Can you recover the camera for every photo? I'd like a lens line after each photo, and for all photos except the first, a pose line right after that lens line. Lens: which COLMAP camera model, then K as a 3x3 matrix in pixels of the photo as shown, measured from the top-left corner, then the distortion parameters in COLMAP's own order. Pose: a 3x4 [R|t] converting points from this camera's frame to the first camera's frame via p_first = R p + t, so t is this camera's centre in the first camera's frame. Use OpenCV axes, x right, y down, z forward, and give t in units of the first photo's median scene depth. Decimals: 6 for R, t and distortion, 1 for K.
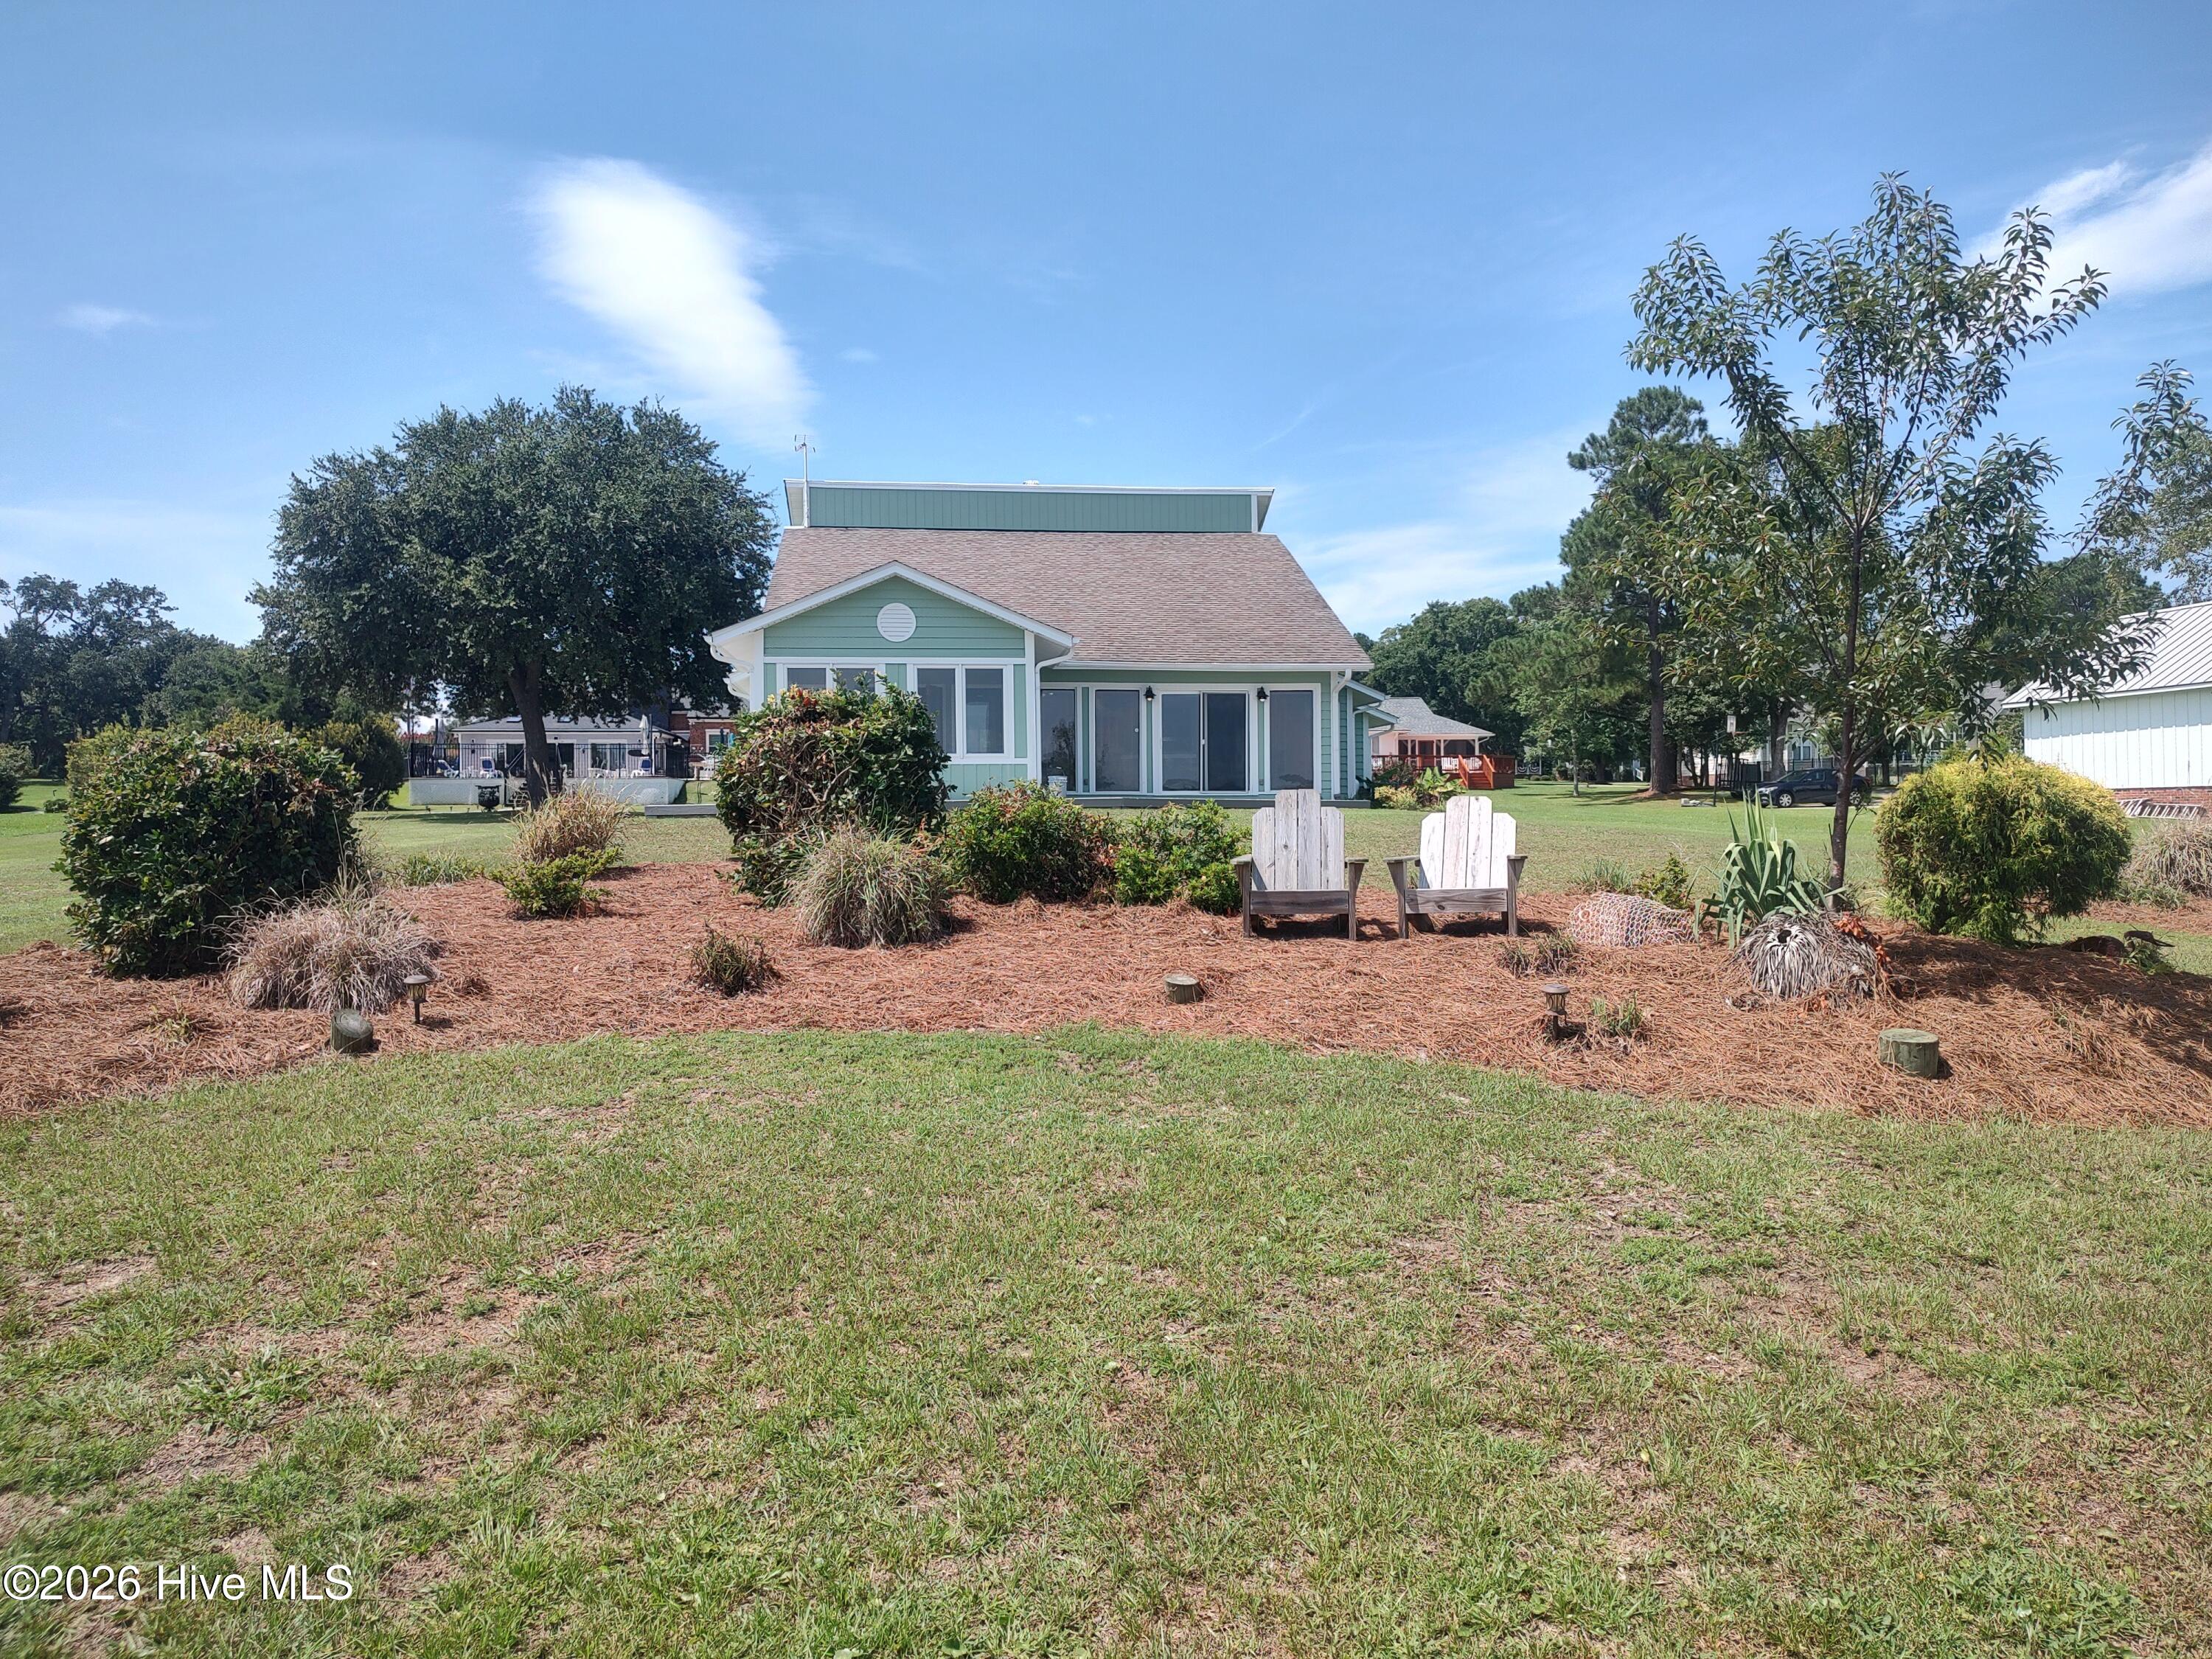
lens RADIAL K [[1668.7, 0, 1175.9], [0, 1668.7, 912.3], [0, 0, 1]] dist [0.026596, -0.009703]
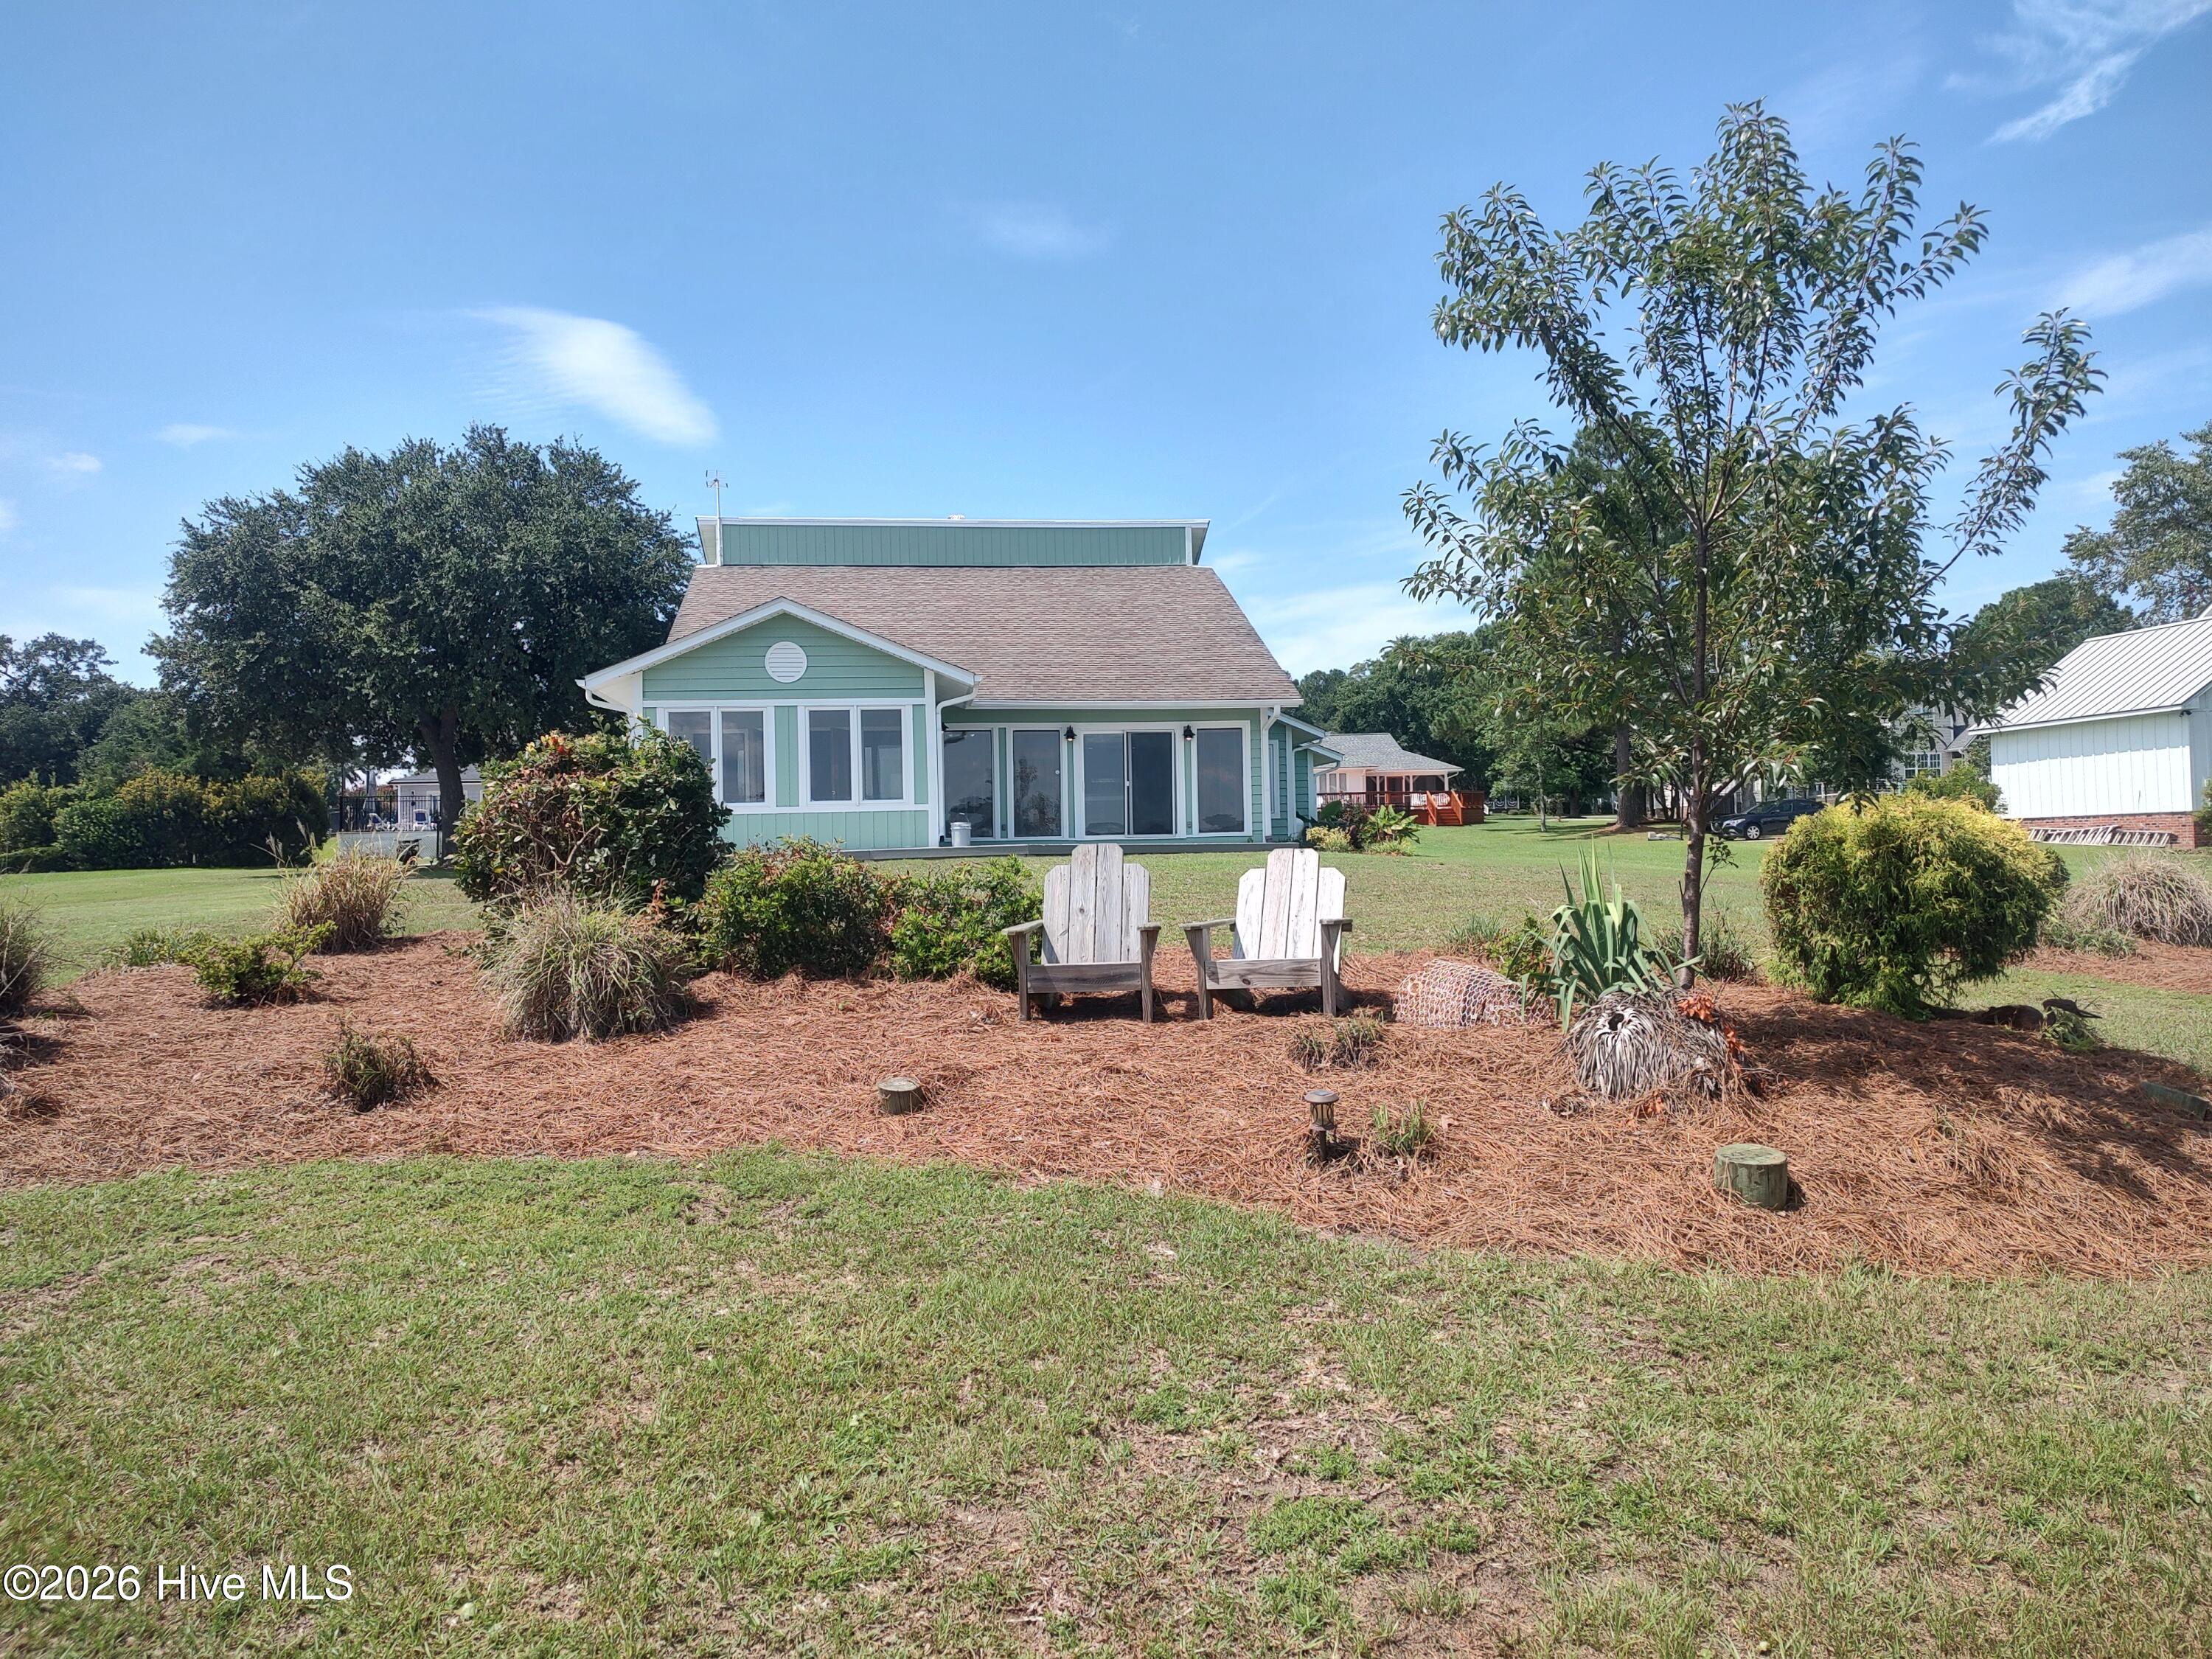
lens RADIAL K [[1676.0, 0, 1188.4], [0, 1676.0, 911.7], [0, 0, 1]] dist [0.029078, -0.002709]
pose [[0.999739, -0.017311, 0.014880, 0.100690], [0.017662, 0.999561, -0.023792, -0.016306], [-0.014462, 0.024049, 0.999606, 0.129555]]
